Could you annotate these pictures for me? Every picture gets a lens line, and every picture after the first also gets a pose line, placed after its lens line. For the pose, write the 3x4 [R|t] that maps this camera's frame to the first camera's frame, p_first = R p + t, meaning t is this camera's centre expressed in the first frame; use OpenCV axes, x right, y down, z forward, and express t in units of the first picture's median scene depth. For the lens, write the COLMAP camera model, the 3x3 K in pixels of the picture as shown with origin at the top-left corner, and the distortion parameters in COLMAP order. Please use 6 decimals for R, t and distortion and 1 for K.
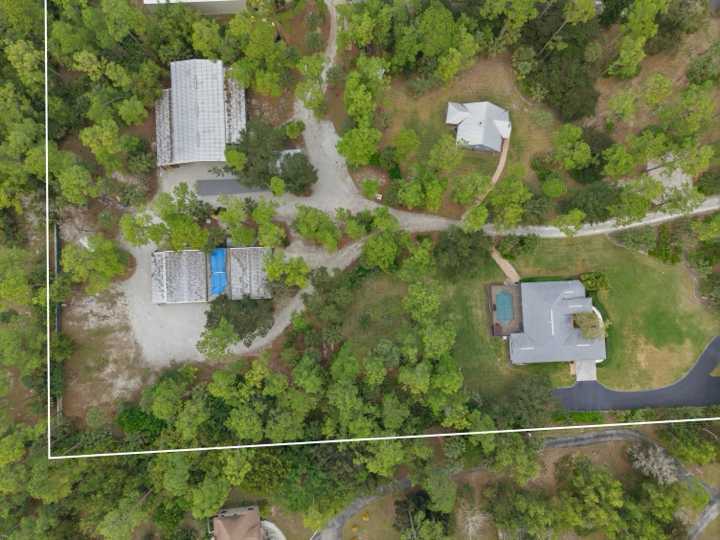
lens RADIAL K [[496.5, 0, 357.6], [0, 496.5, 269.0], [0, 0, 1]] dist [0.019179, -0.023170]
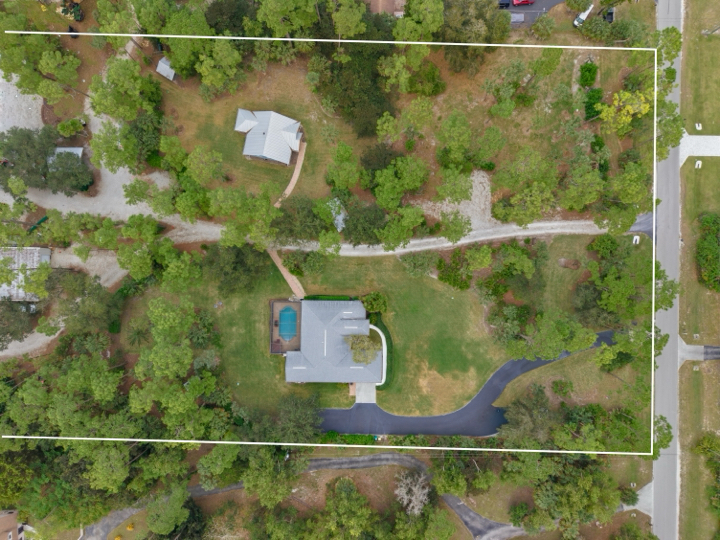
lens RADIAL K [[496.5, 0, 358.3], [0, 496.5, 270.9], [0, 0, 1]] dist [0.019179, -0.023170]
pose [[0.998170, 0.060332, 0.004058, 0.424591], [-0.060424, 0.997748, 0.029104, -0.063742], [-0.002293, -0.029296, 0.999568, 0.027113]]
